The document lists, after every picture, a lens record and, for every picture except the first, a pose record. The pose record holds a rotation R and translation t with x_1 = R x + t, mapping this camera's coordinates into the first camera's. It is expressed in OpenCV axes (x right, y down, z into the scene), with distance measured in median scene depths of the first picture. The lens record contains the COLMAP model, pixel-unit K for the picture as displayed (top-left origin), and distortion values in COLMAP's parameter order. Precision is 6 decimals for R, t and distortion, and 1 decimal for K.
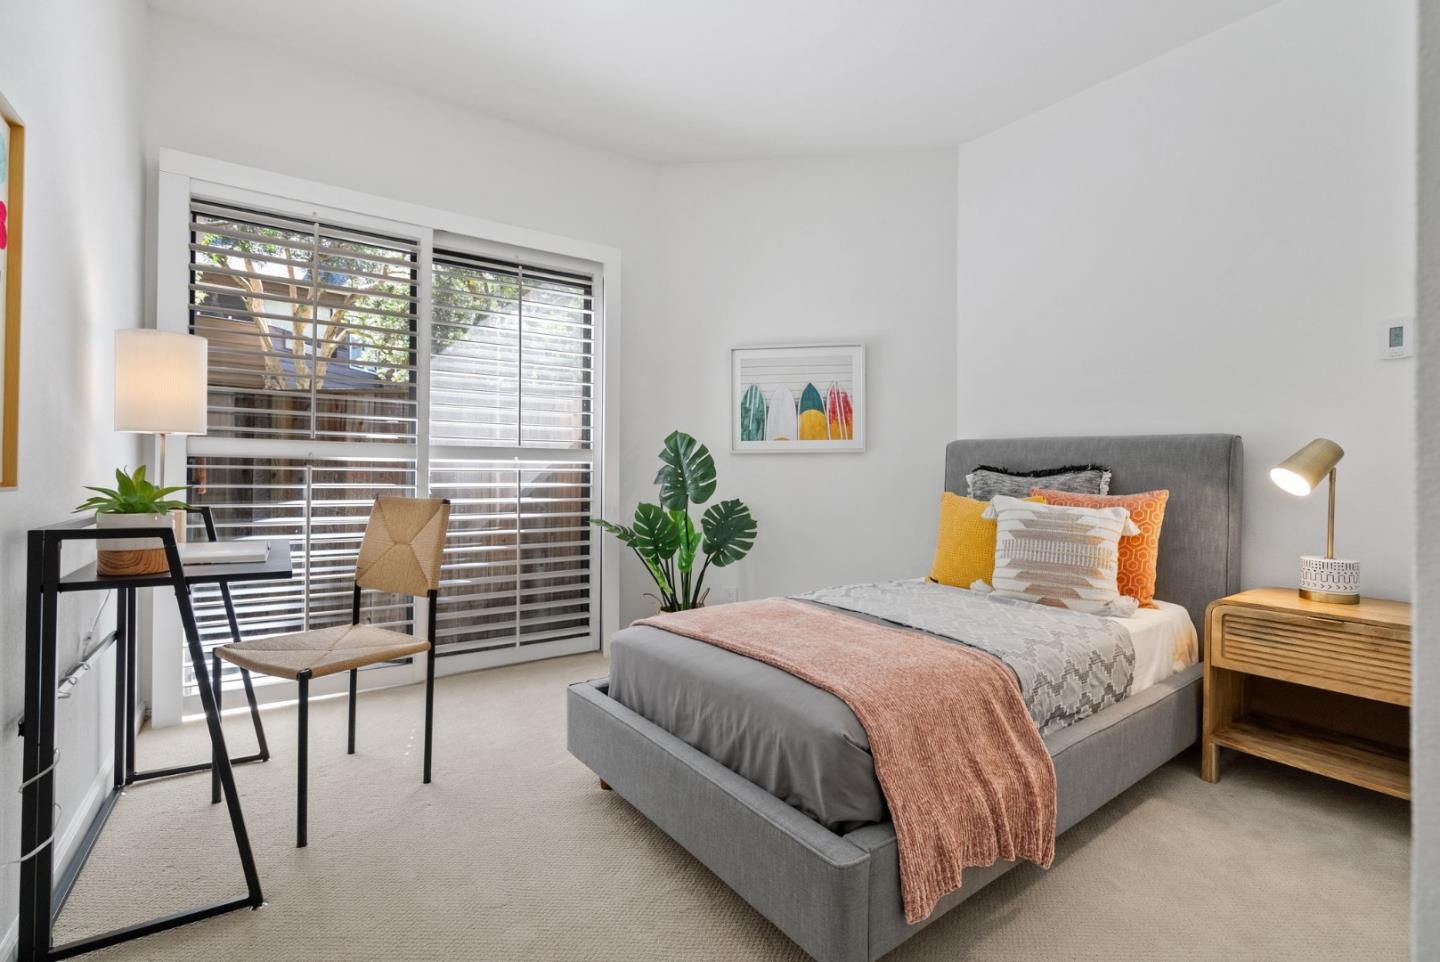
lens RADIAL K [[661.4, 0, 723.3], [0, 661.4, 474.5], [0, 0, 1]] dist [0.010674, 0.000962]
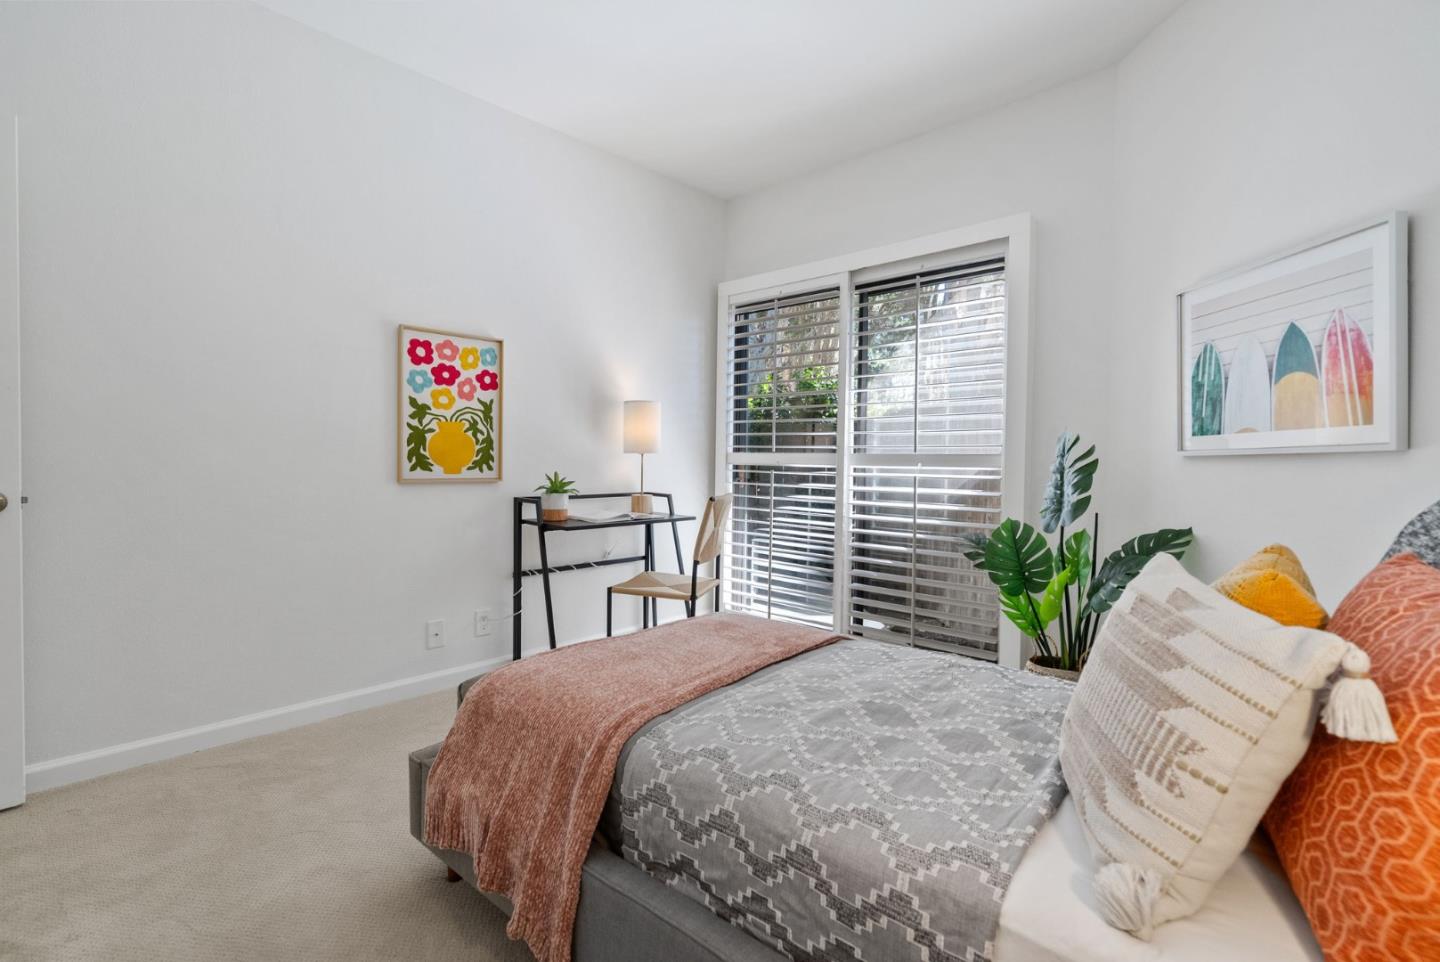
lens RADIAL K [[661.4, 0, 722.9], [0, 661.4, 469.0], [0, 0, 1]] dist [0.010674, 0.000962]
pose [[0.225882, 0.007527, -0.974126, 0.591331], [-0.013738, 0.999895, 0.004540, -0.017430], [0.974058, 0.012357, 0.225962, 0.460913]]
